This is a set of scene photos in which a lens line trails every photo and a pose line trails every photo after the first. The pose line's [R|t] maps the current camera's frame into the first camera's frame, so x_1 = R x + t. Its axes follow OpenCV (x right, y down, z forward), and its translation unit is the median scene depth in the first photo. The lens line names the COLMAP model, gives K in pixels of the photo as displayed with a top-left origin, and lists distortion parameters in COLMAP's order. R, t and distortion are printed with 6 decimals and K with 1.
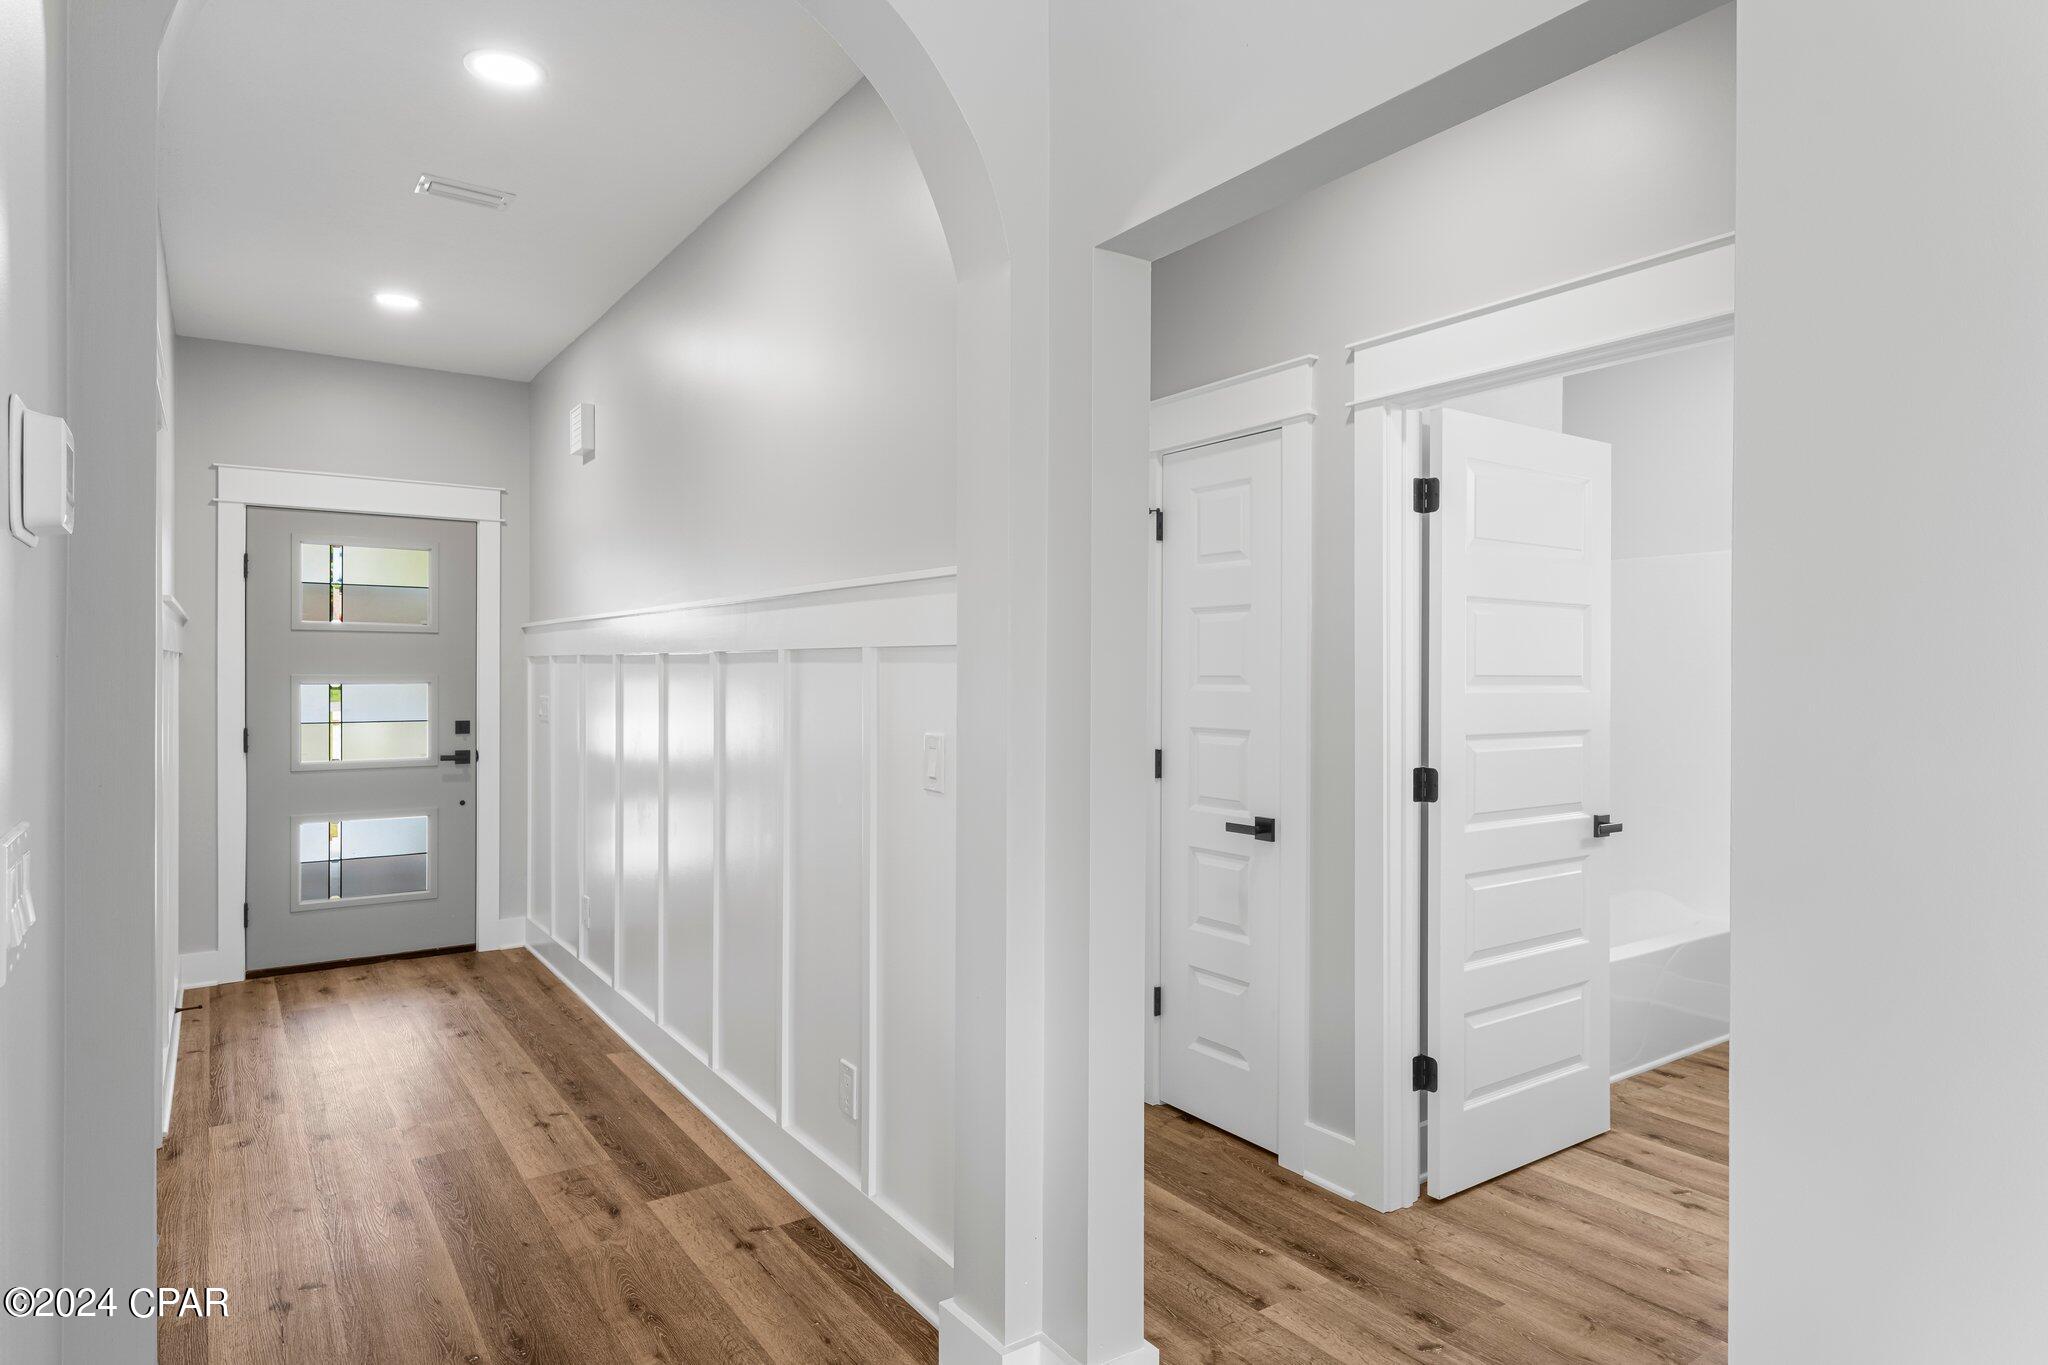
lens RADIAL K [[1153.1, 0, 1024.0], [0, 1153.1, 682.5], [0, 0, 1]] dist [0.001284, 0.000542]
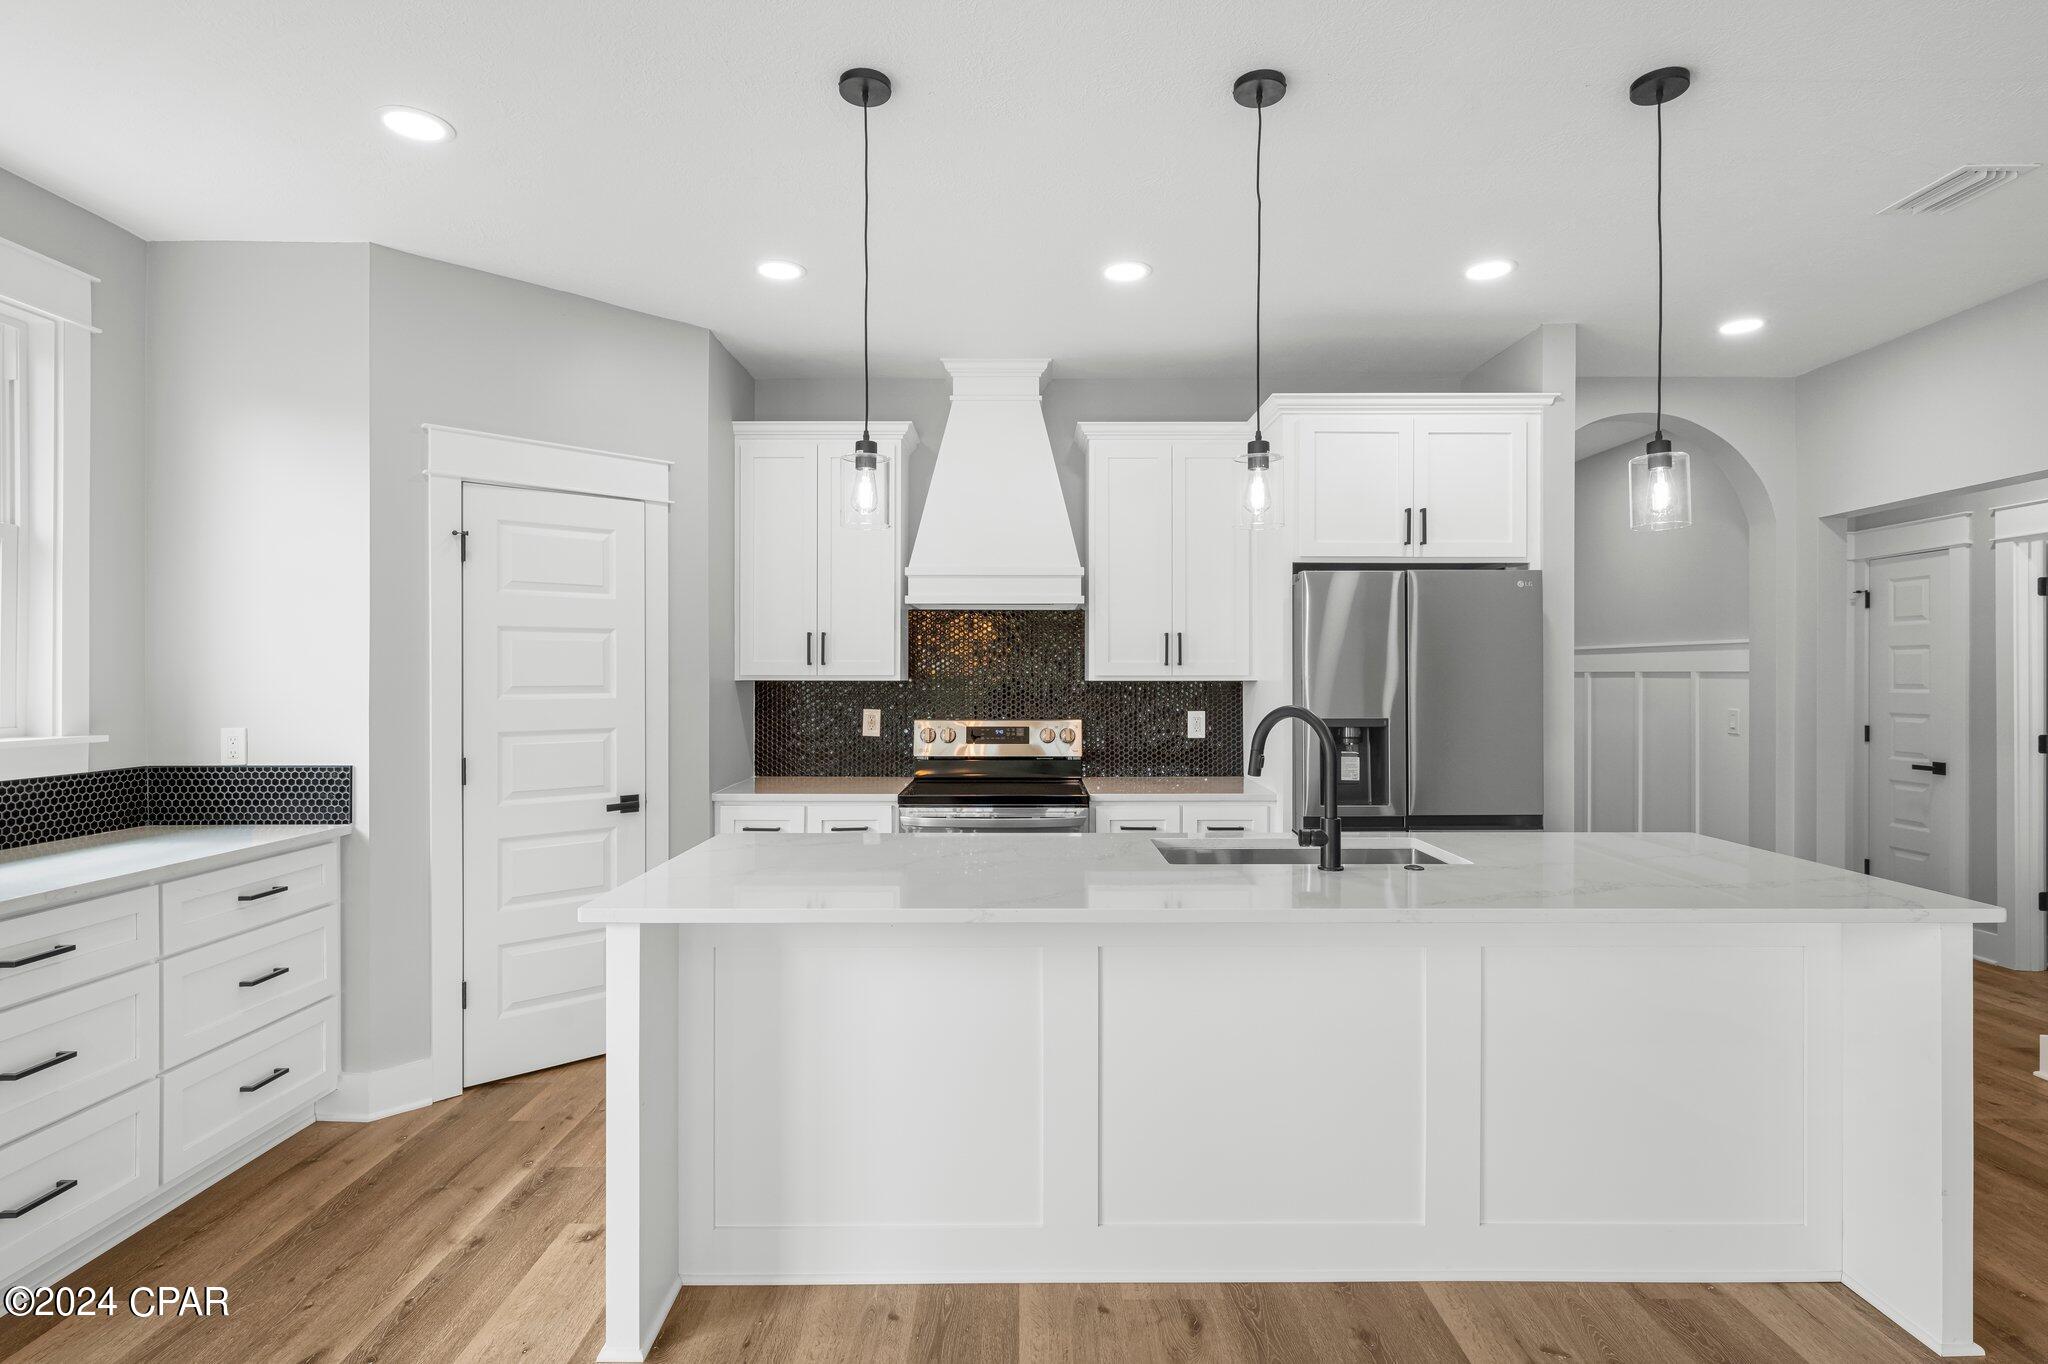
lens RADIAL K [[1029.9, 0, 1027.3], [0, 1029.9, 676.7], [0, 0, 1]] dist [0.001073, -0.000574]
pose [[0.823929, -0.001742, -0.566690, -0.037820], [-0.002650, 0.999972, -0.006927, -0.001988], [0.566687, 0.007209, 0.823902, -0.789279]]
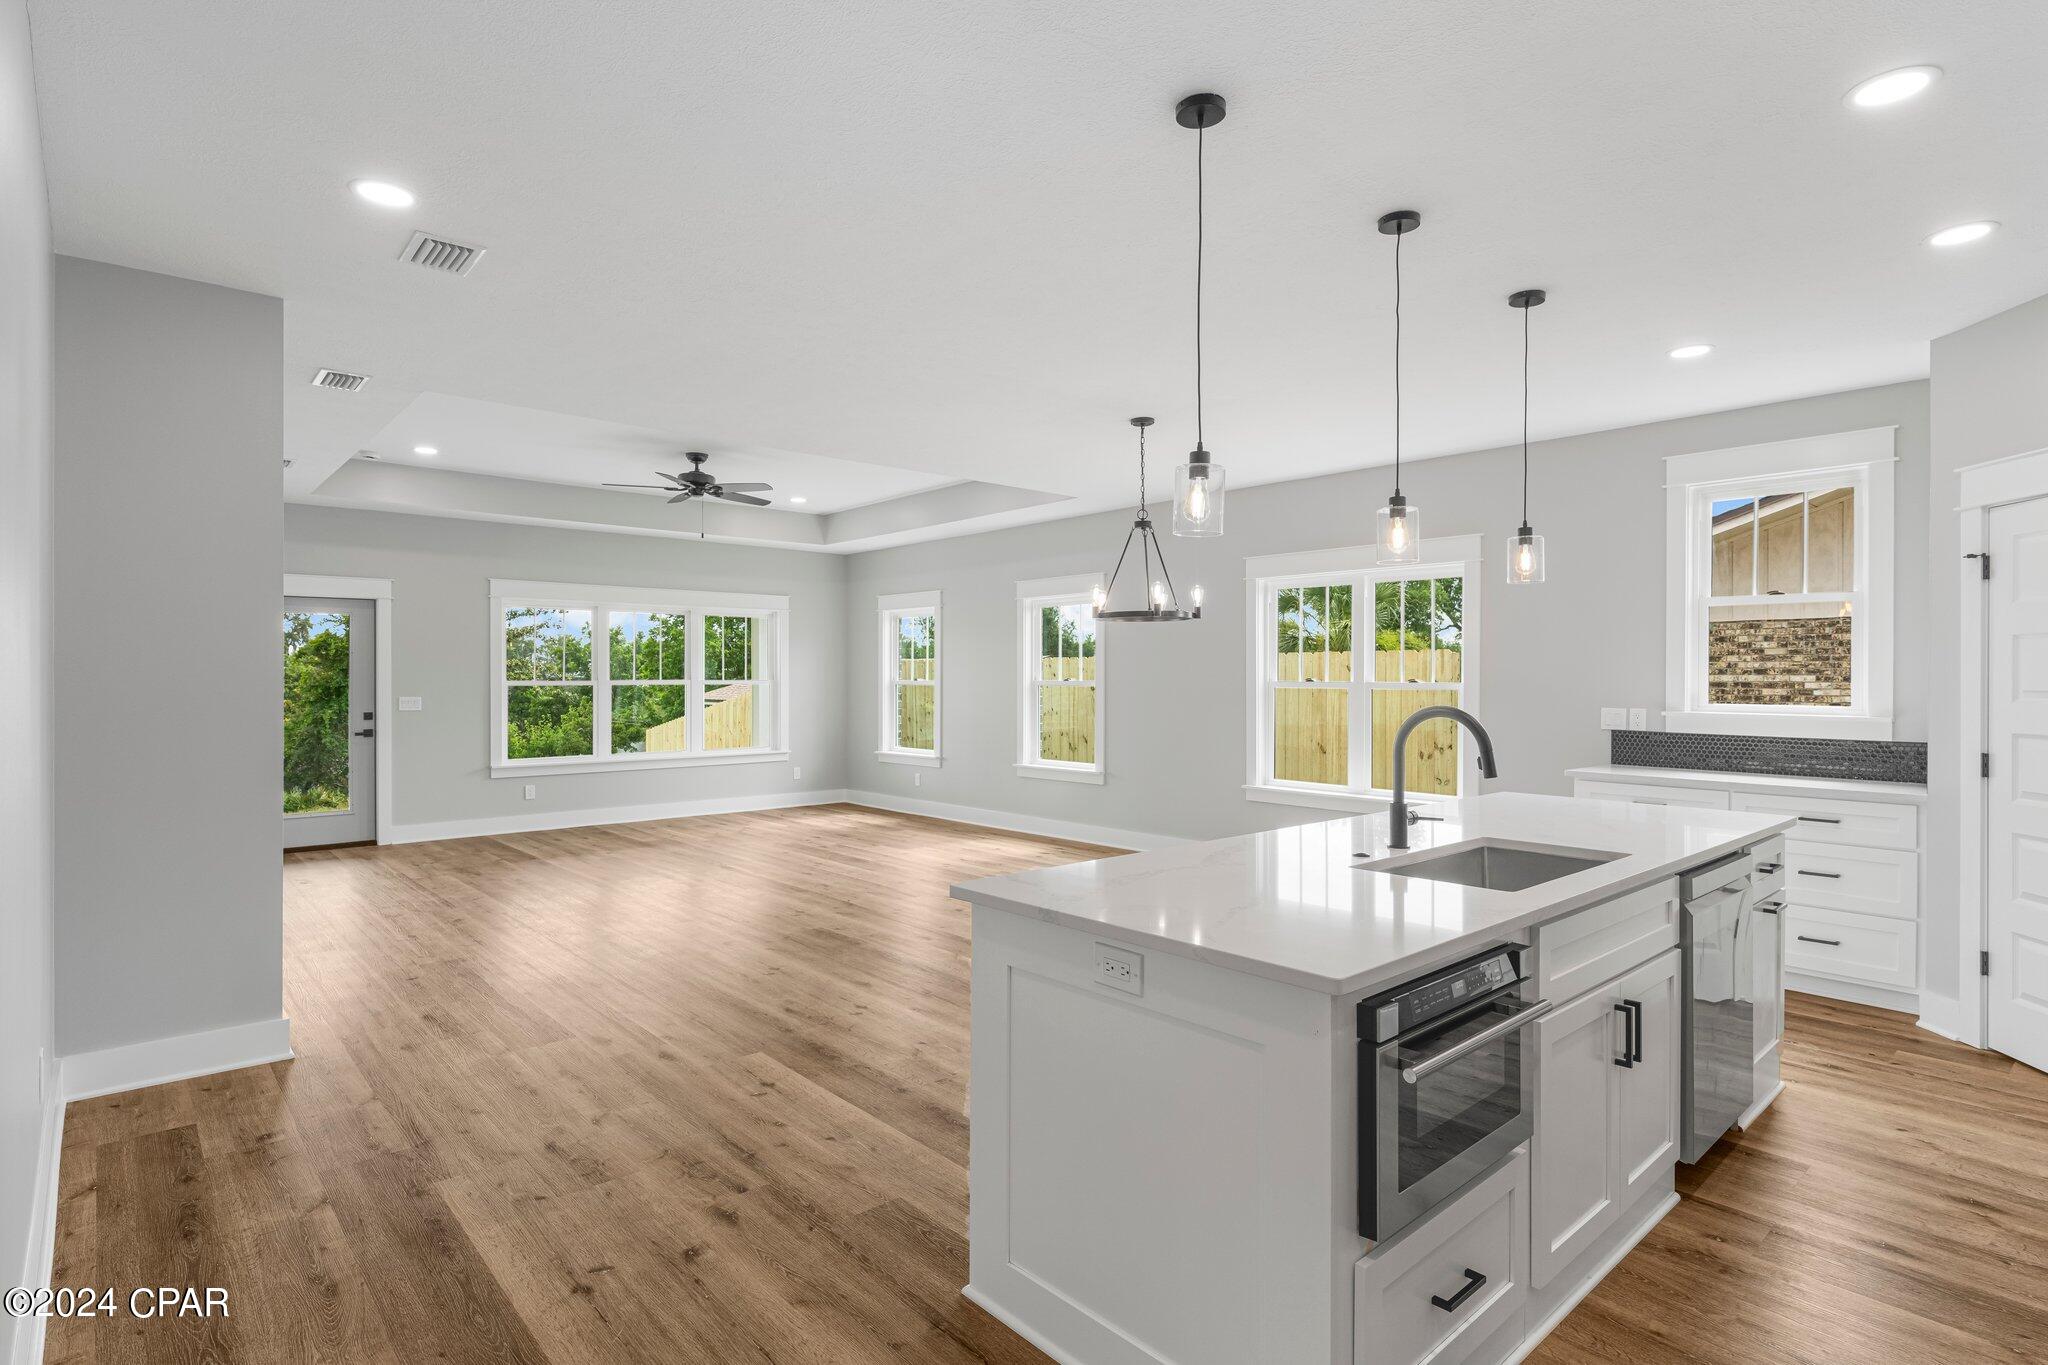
lens RADIAL K [[1029.9, 0, 1027.3], [0, 1029.9, 677.2], [0, 0, 1]] dist [0.001073, -0.000574]
pose [[-0.992390, -0.006588, -0.122955, 0.080625], [-0.007811, 0.999925, 0.009467, -0.010875], [0.122883, 0.010355, -0.992367, 0.292611]]
